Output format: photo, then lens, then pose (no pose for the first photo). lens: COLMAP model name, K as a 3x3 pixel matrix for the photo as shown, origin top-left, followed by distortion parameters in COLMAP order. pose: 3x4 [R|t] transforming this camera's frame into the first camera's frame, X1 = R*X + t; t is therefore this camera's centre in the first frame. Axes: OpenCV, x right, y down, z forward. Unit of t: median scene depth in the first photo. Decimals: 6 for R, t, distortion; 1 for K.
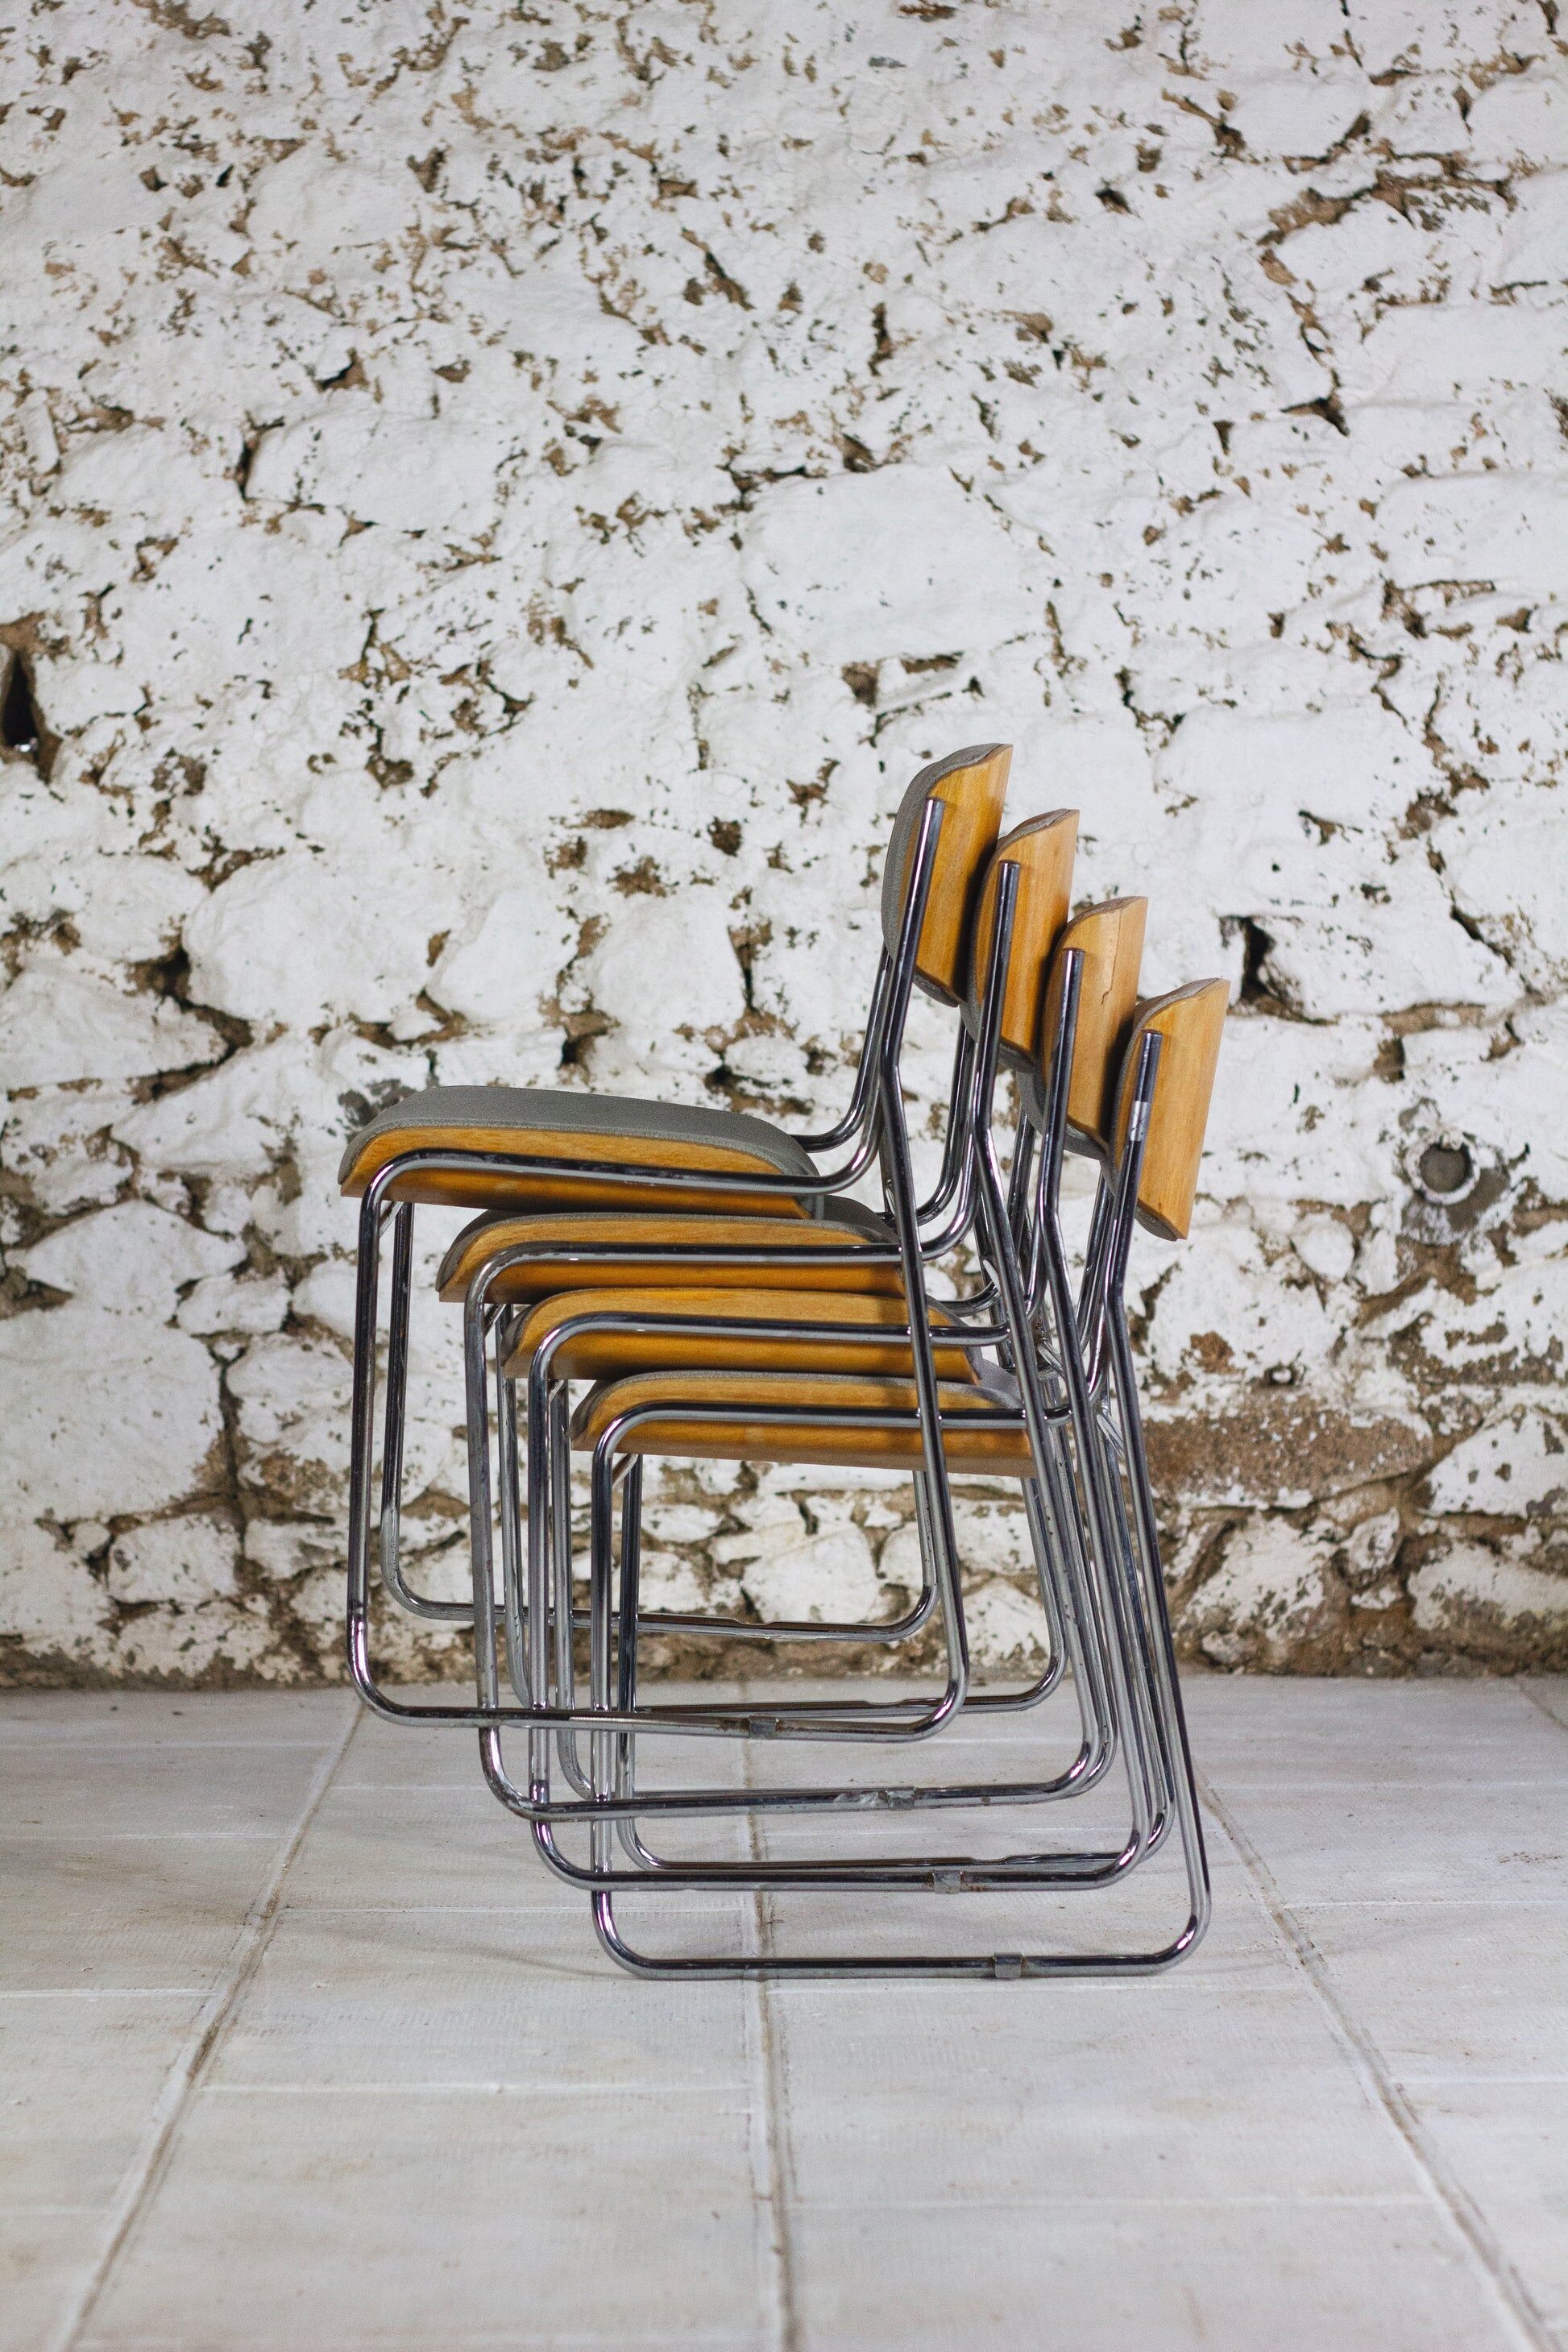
lens RADIAL K [[5483.9, 0, 784.0], [0, 5483.9, 1176.0], [0, 0, 1]] dist [-0.088658, -0.130012]
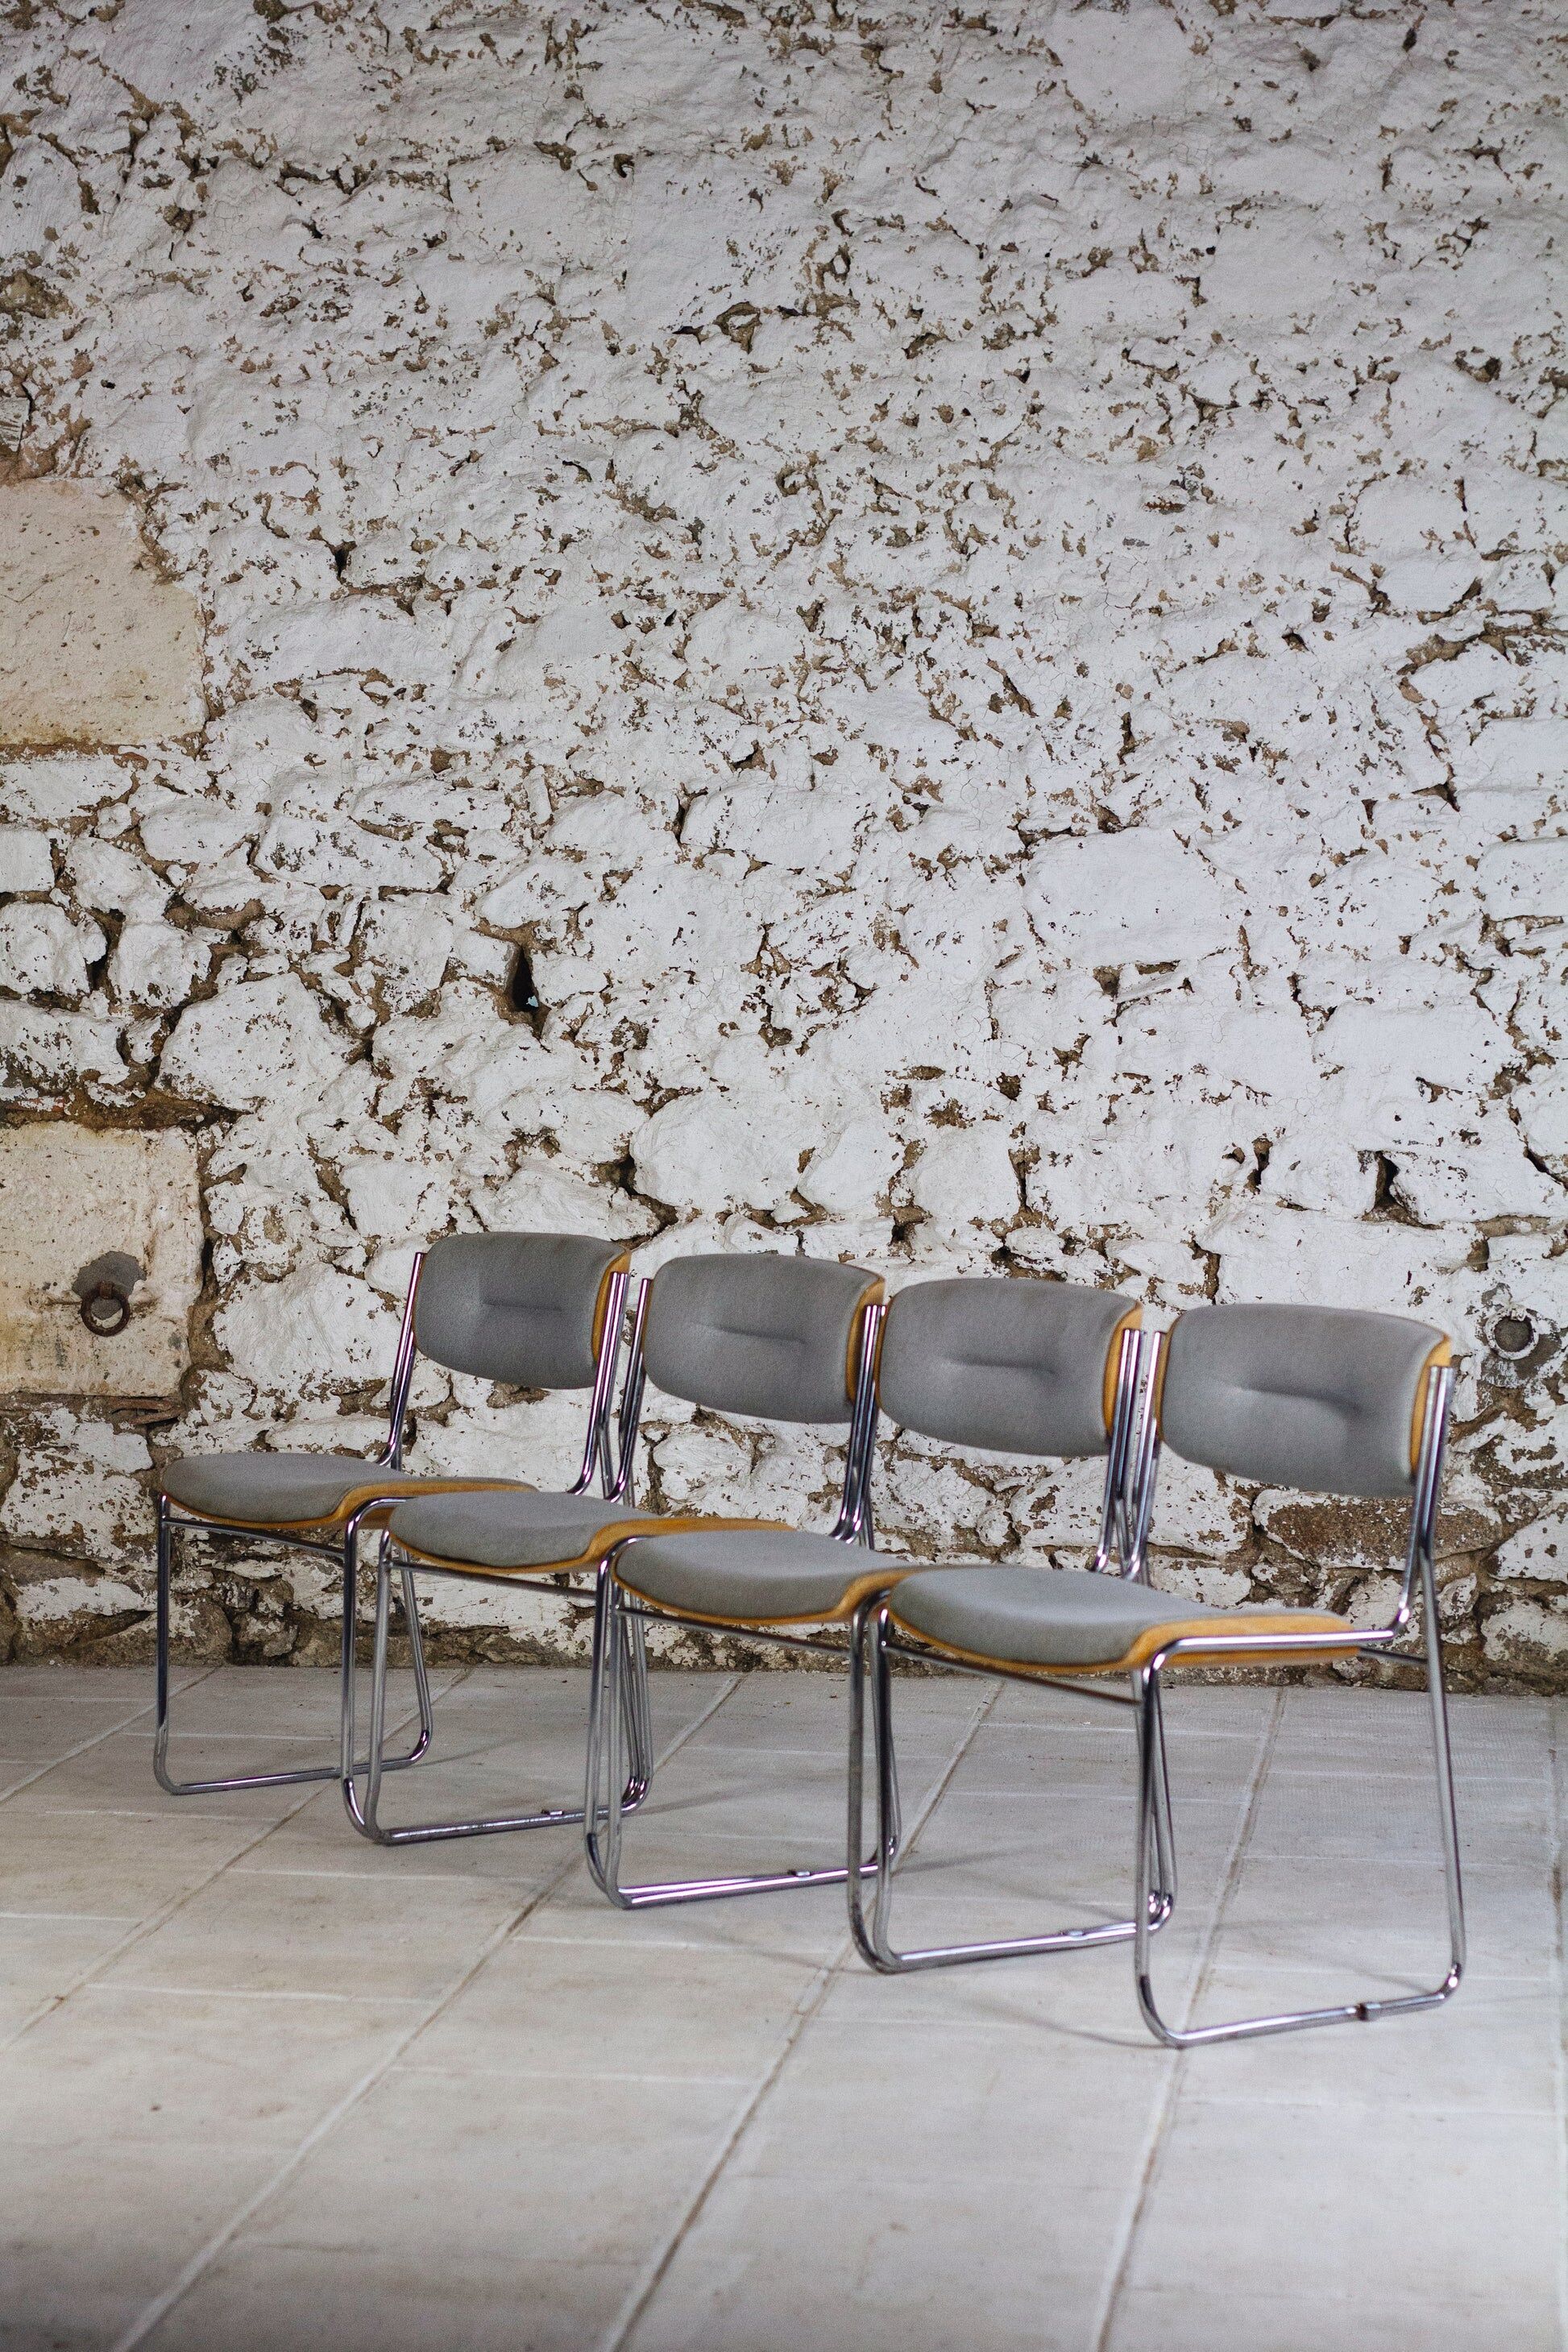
lens RADIAL K [[5528.3, 0, 750.3], [0, 5528.3, 1175.8], [0, 0, 1]] dist [-0.086740, -0.140357]
pose [[0.989506, 0.028098, -0.141733, 0.127317], [-0.024743, 0.999372, 0.025372, -0.073700], [0.142357, -0.021599, 0.989580, -0.432690]]
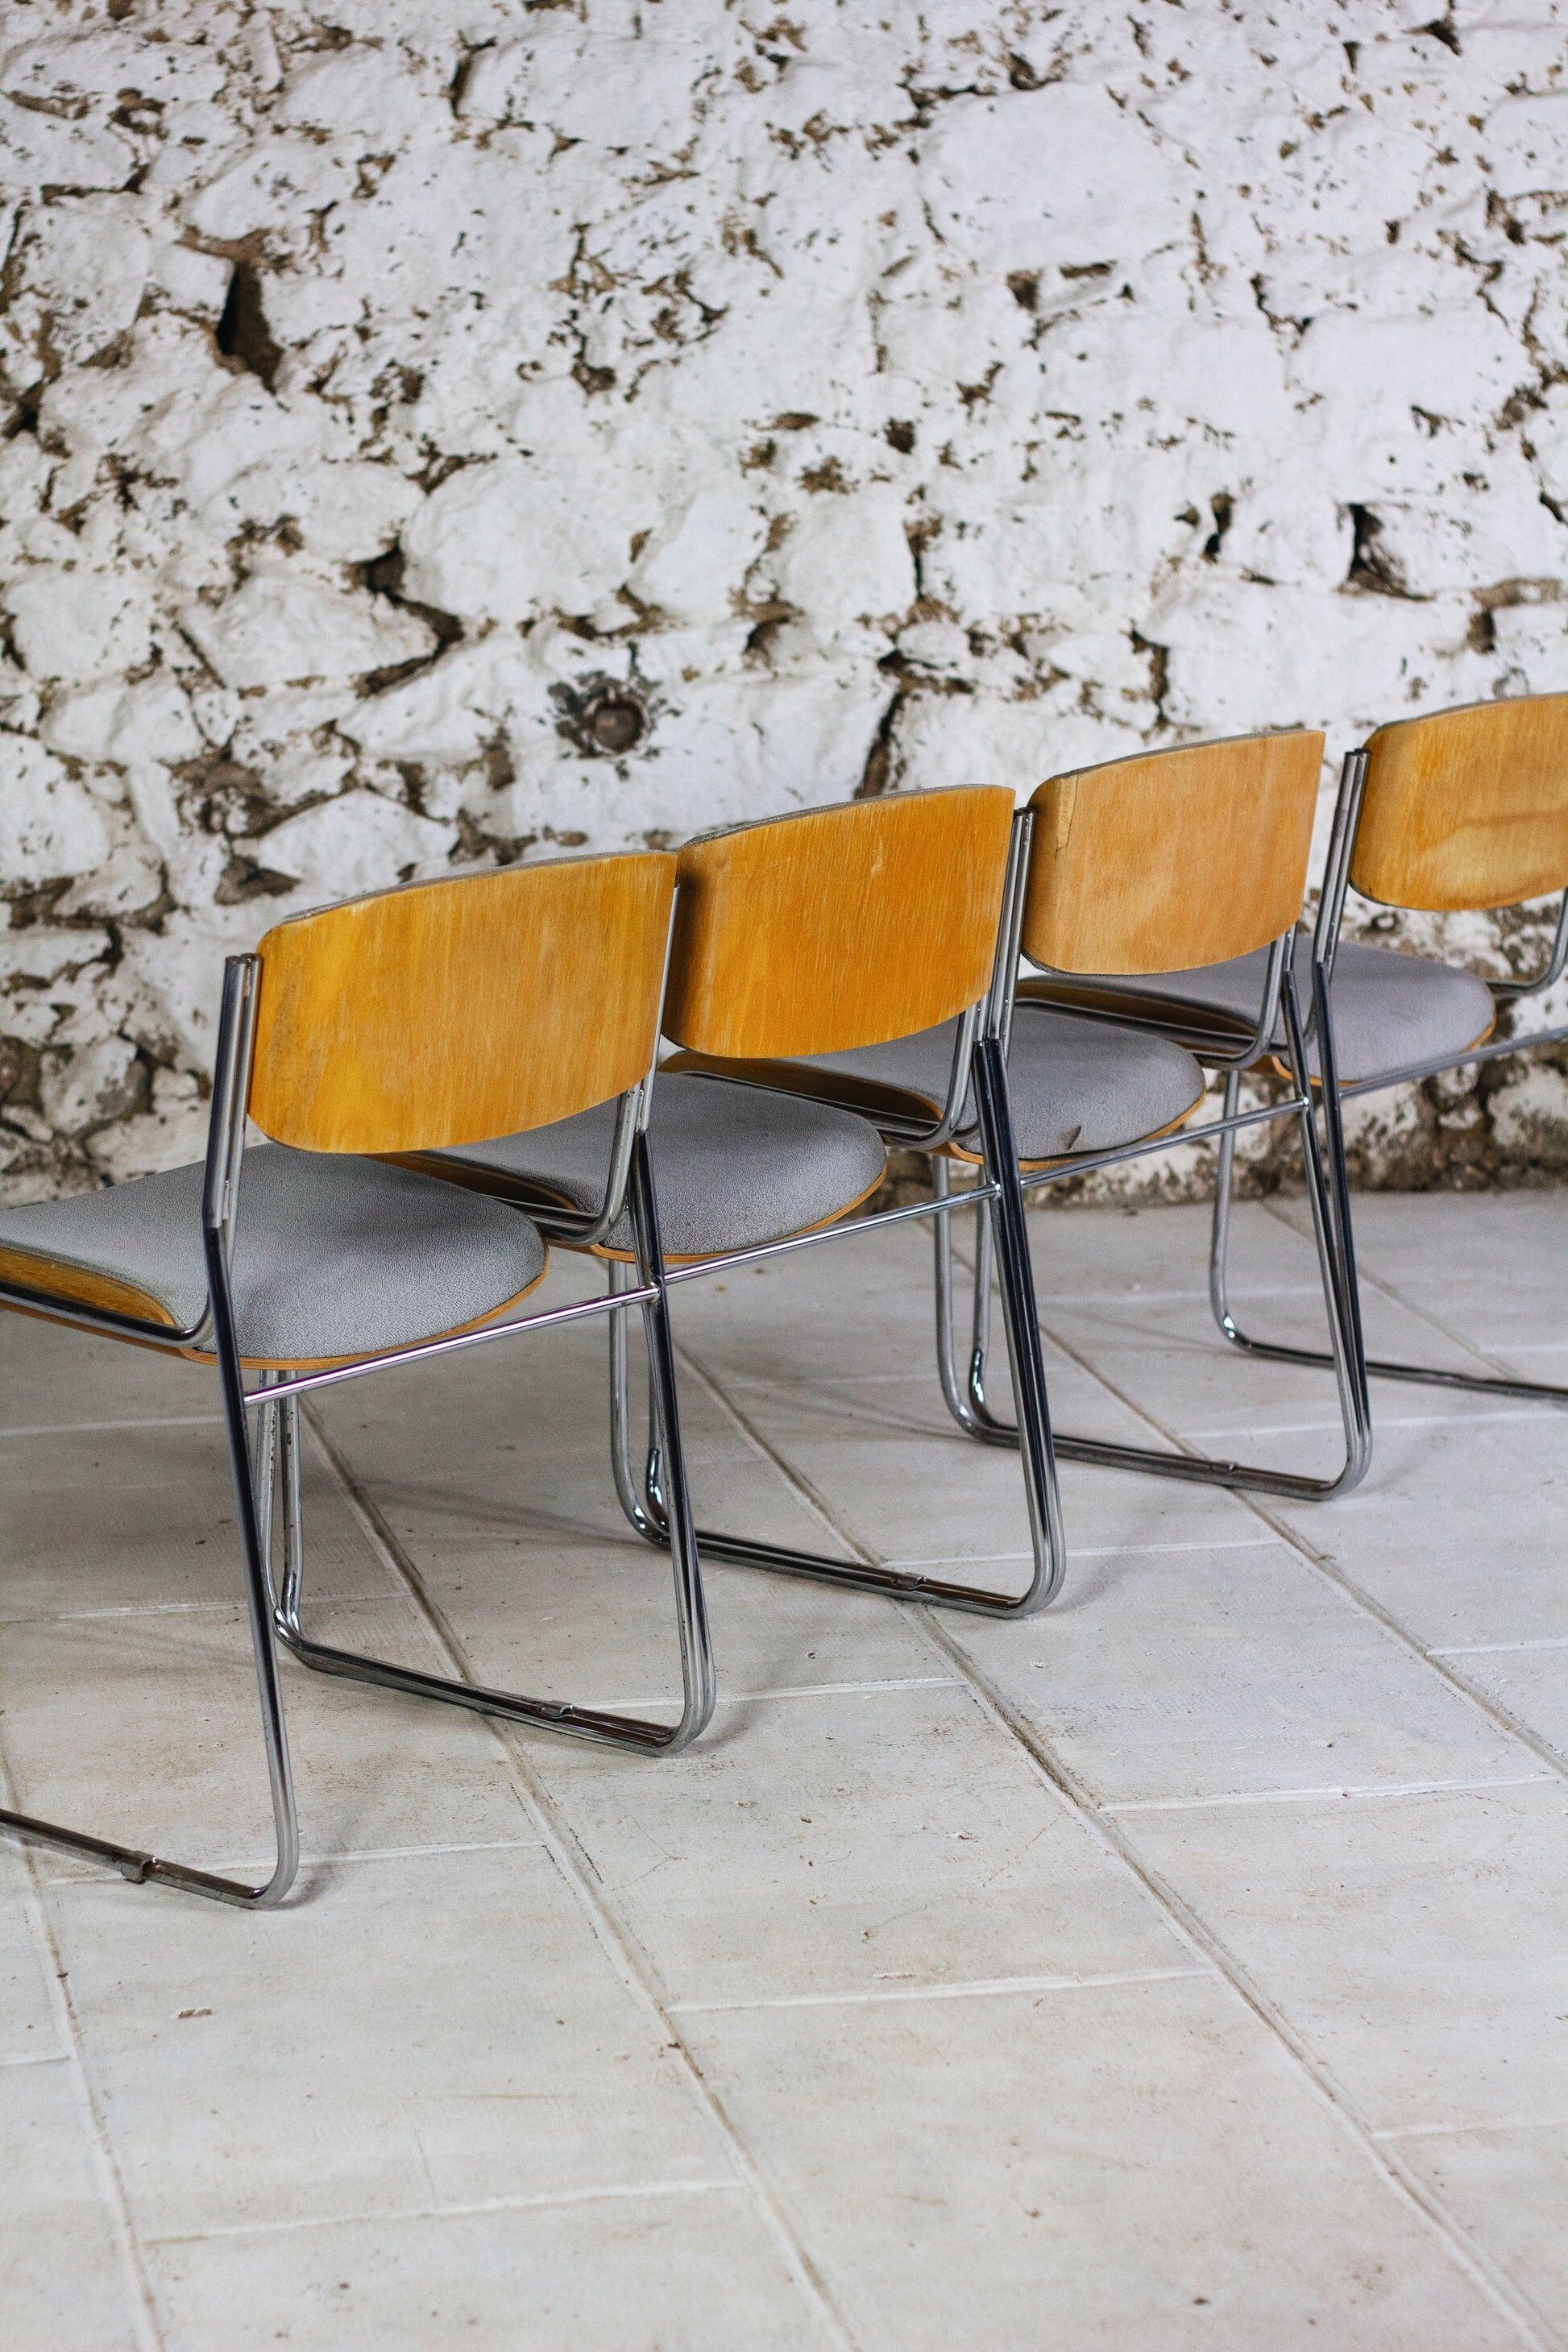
lens RADIAL K [[5483.9, 0, 784.0], [0, 5483.9, 1176.0], [0, 0, 1]] dist [-0.088658, -0.130012]
pose [[0.979929, -0.034947, 0.196260, -0.247169], [0.001663, 0.985913, 0.167251, -0.098277], [-0.199340, -0.163568, 0.966183, -0.046781]]
